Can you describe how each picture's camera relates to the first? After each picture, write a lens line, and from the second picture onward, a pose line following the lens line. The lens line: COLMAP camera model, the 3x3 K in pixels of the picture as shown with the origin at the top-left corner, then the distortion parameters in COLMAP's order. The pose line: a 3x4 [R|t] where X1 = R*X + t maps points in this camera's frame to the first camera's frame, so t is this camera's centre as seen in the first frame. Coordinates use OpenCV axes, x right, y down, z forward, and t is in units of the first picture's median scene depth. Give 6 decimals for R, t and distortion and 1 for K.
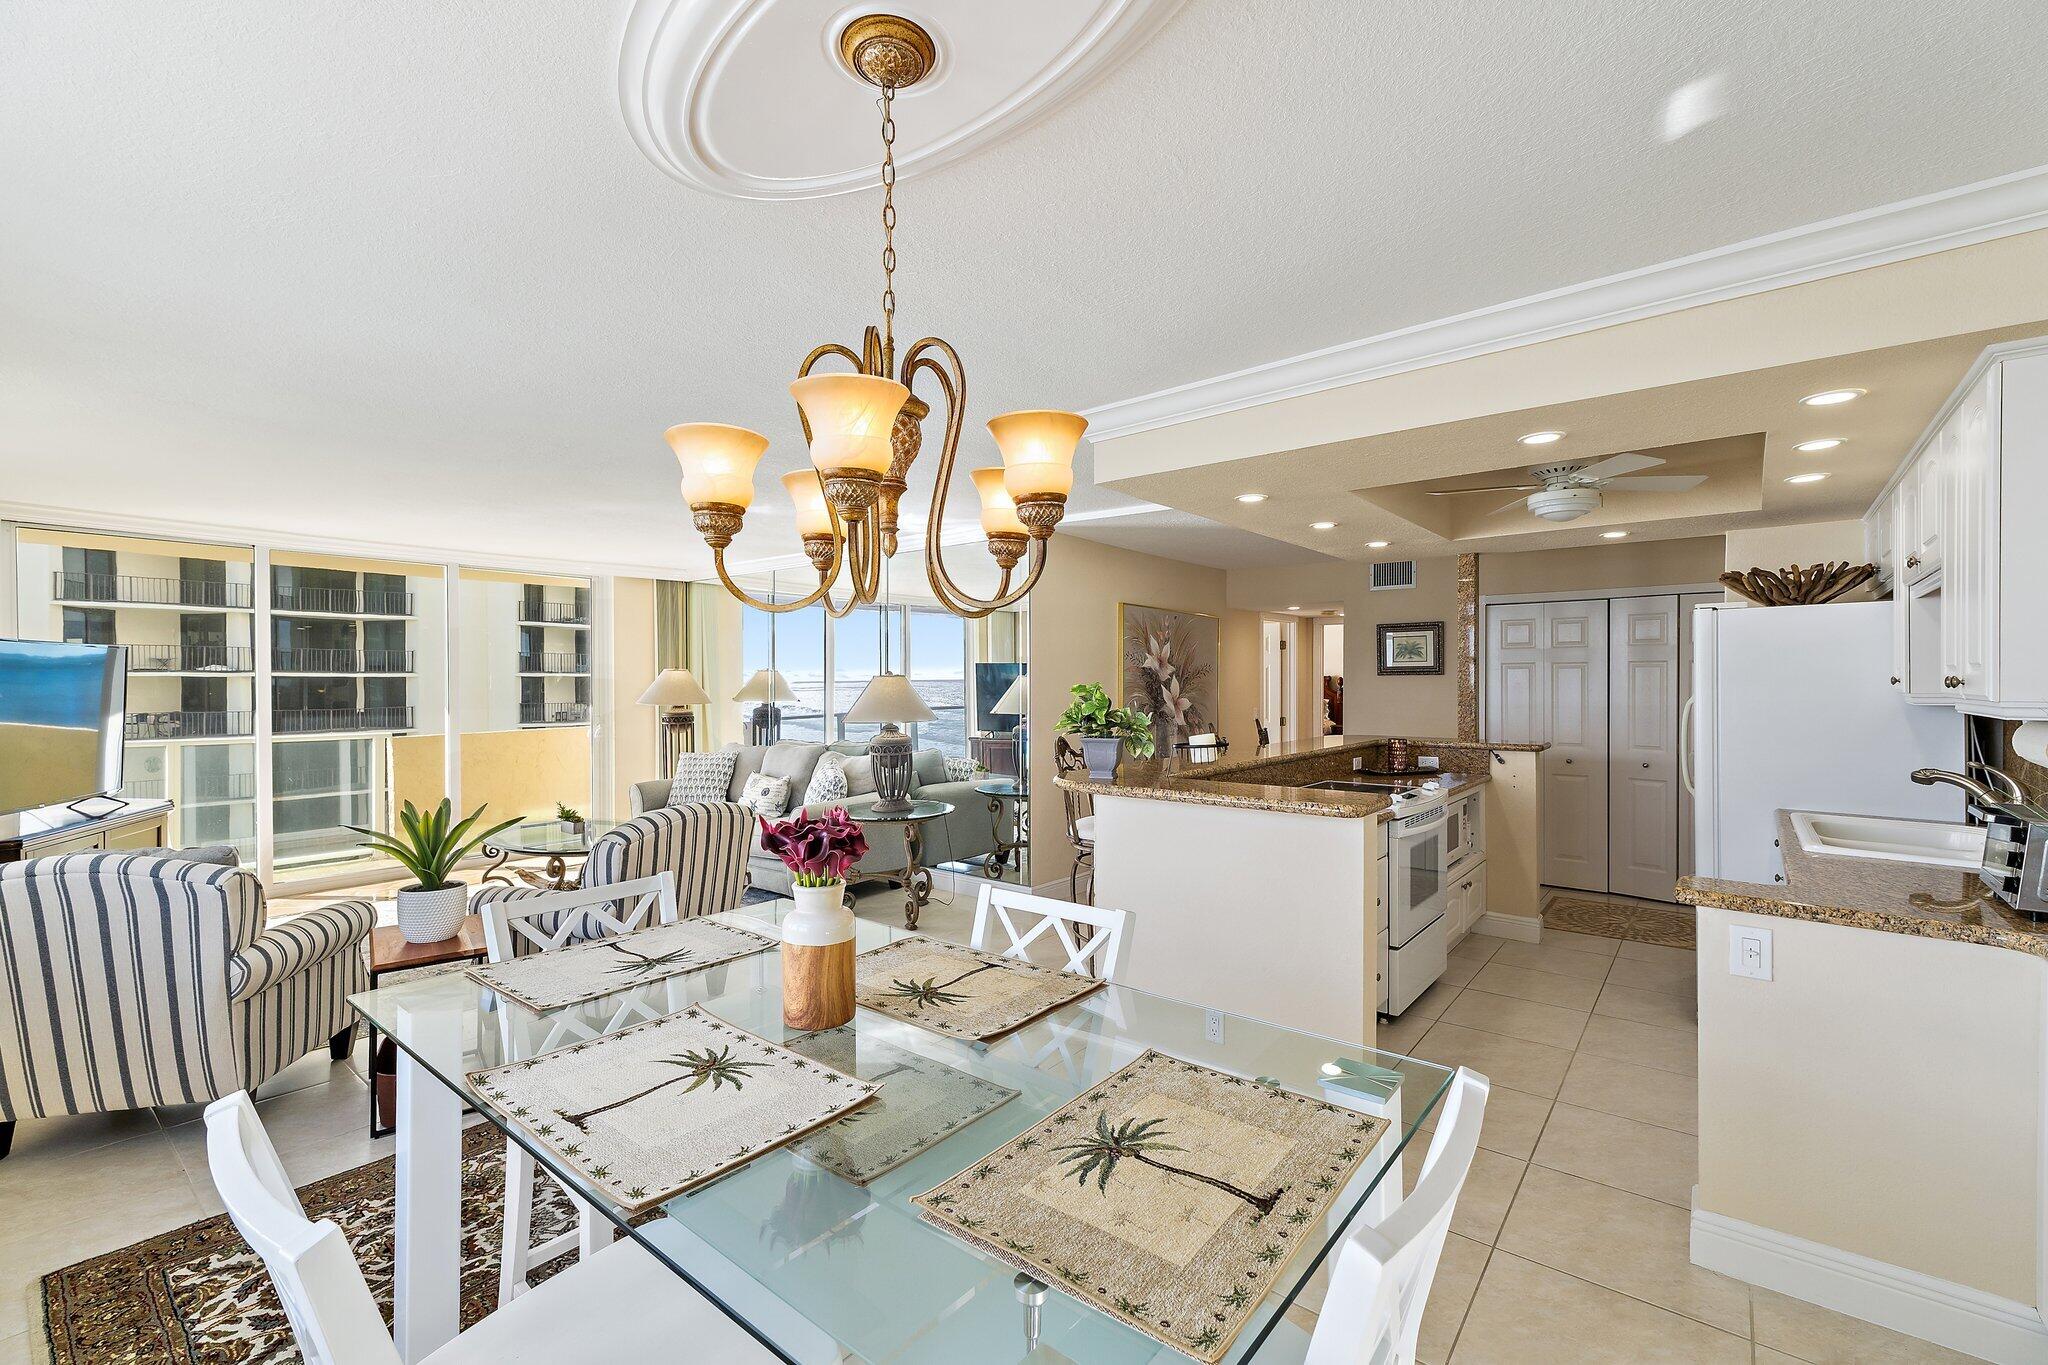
lens RADIAL K [[859.4, 0, 1024.3], [0, 859.4, 683.4], [0, 0, 1]] dist [0.000385, 0.000109]
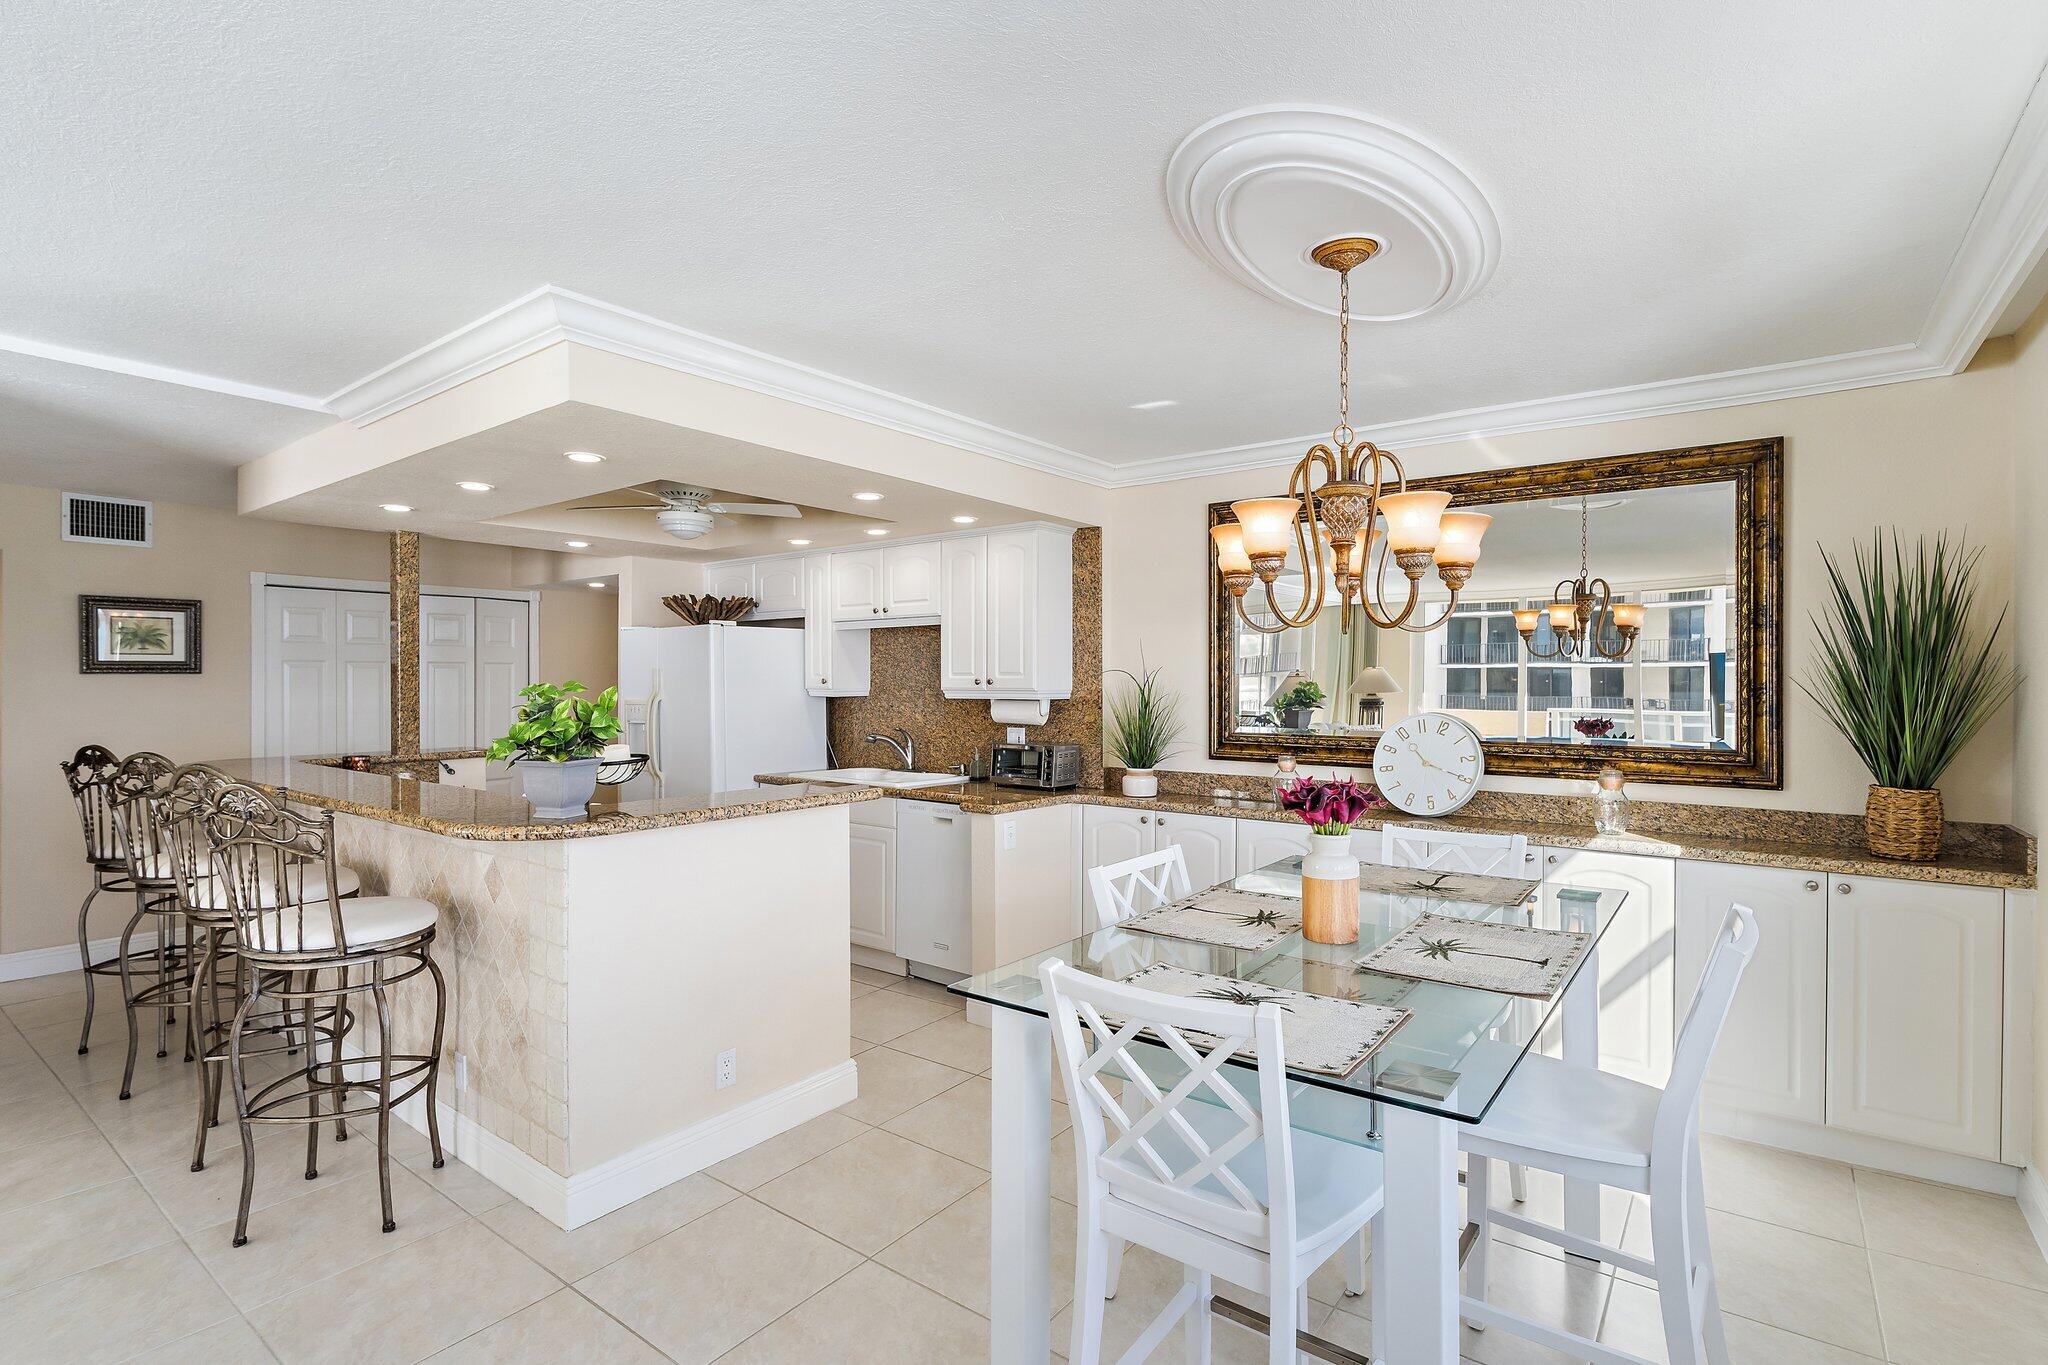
lens RADIAL K [[972.8, 0, 1038.5], [0, 972.8, 678.5], [0, 0, 1]] dist [-0.003428, -0.000422]
pose [[-0.046407, 0.004426, 0.998913, -0.370835], [0.003989, 0.999983, -0.004245, 0.000446], [-0.998915, 0.003787, -0.046424, 0.330765]]
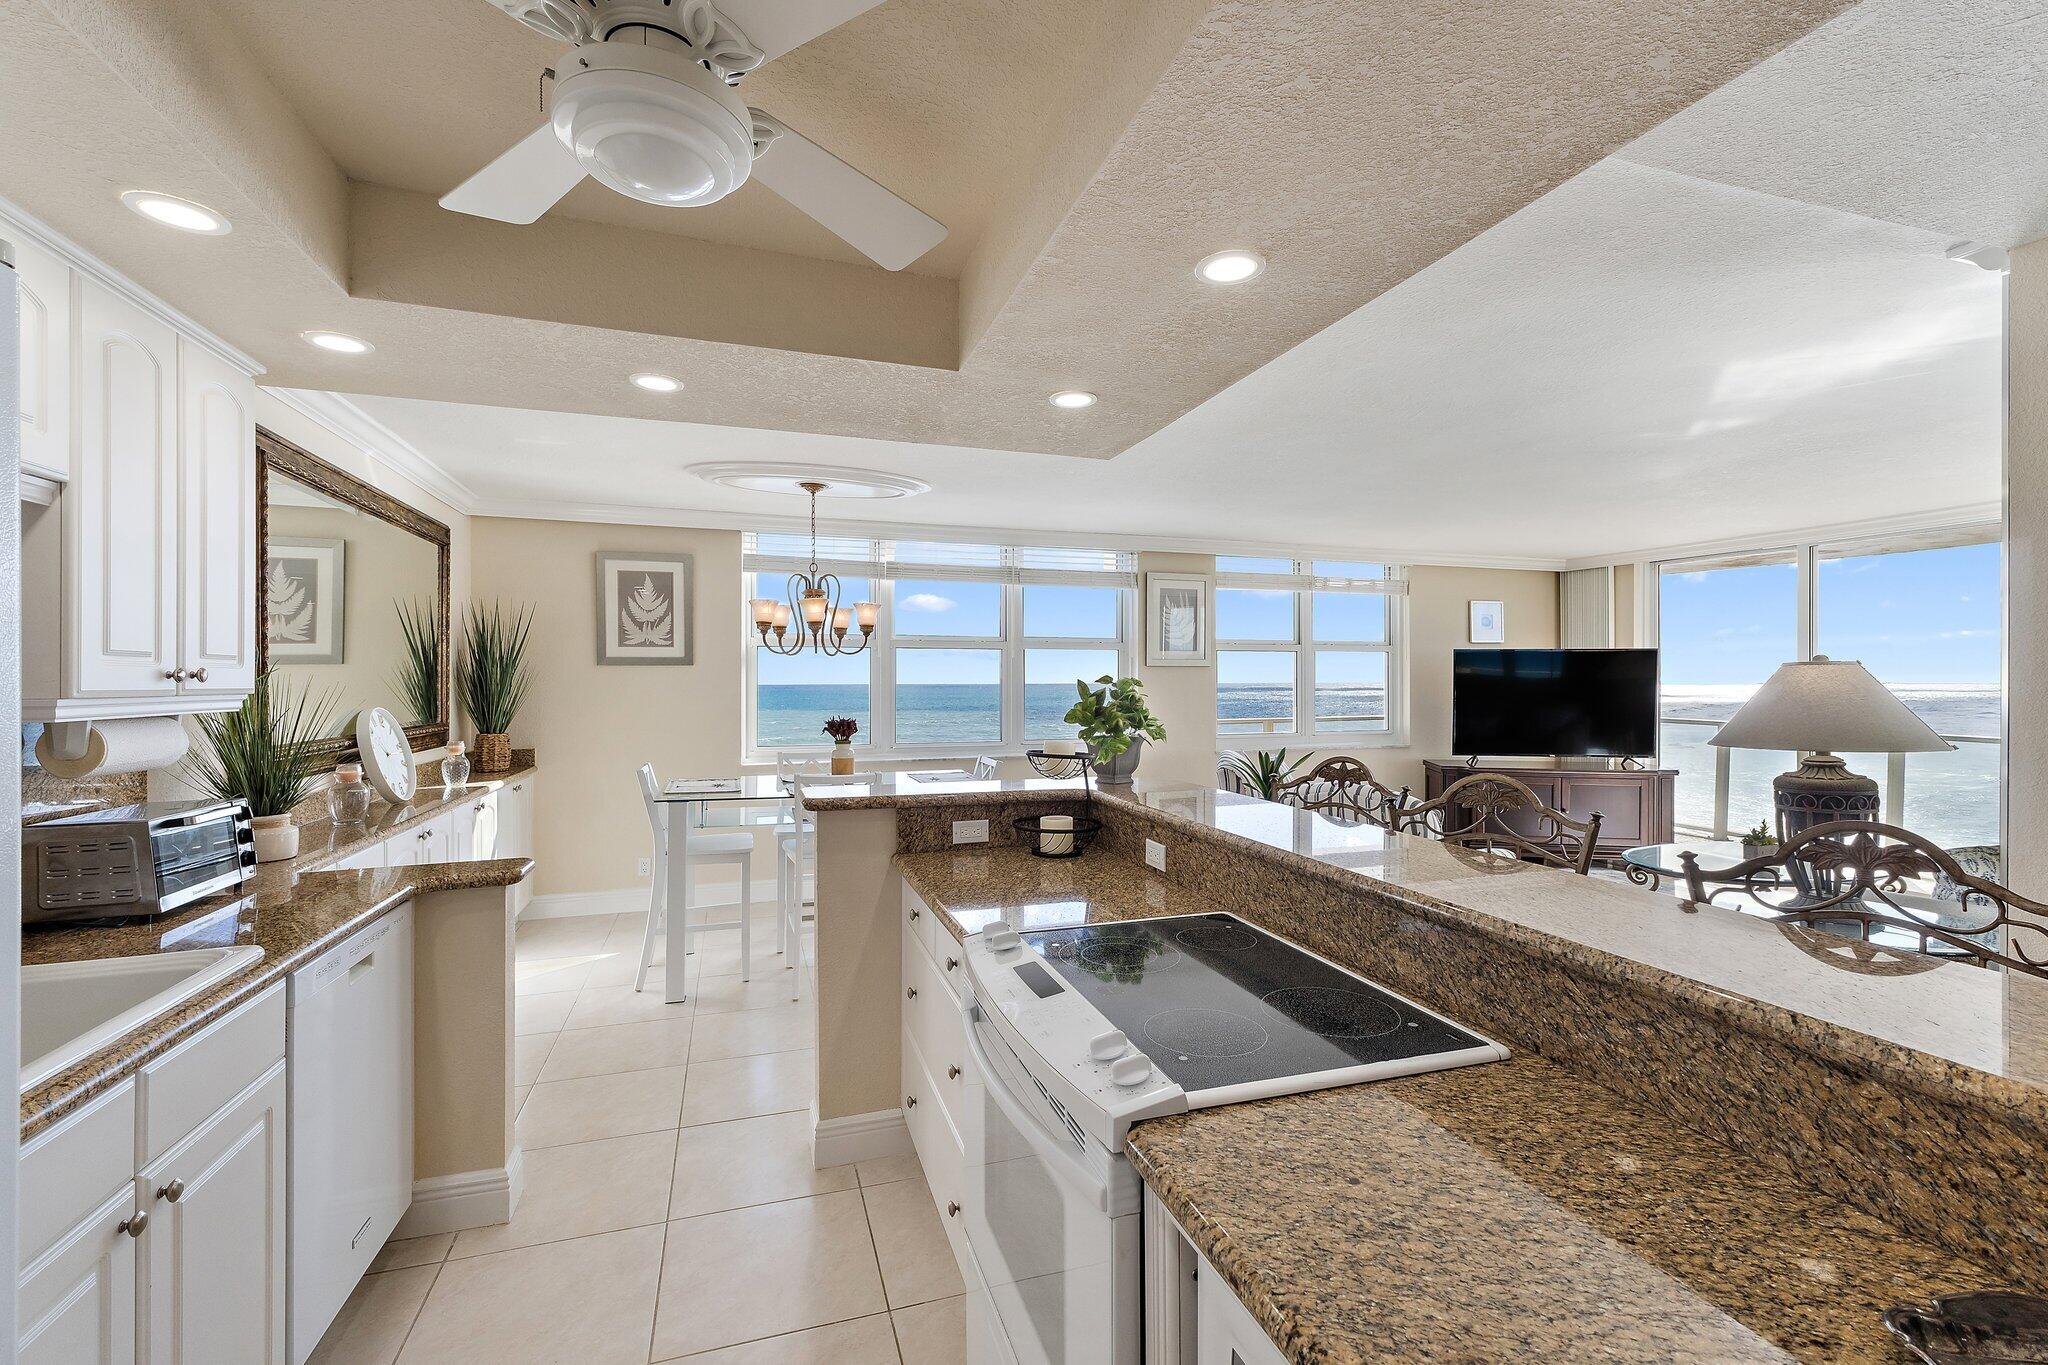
lens RADIAL K [[859.4, 0, 1012.6], [0, 859.4, 685.3], [0, 0, 1]] dist [0.000385, 0.000109]
pose [[-0.533372, 0.009024, -0.845833, 0.443051], [0.001290, 0.999951, 0.009855, 0.000823], [0.845880, 0.004165, -0.533357, 0.693628]]
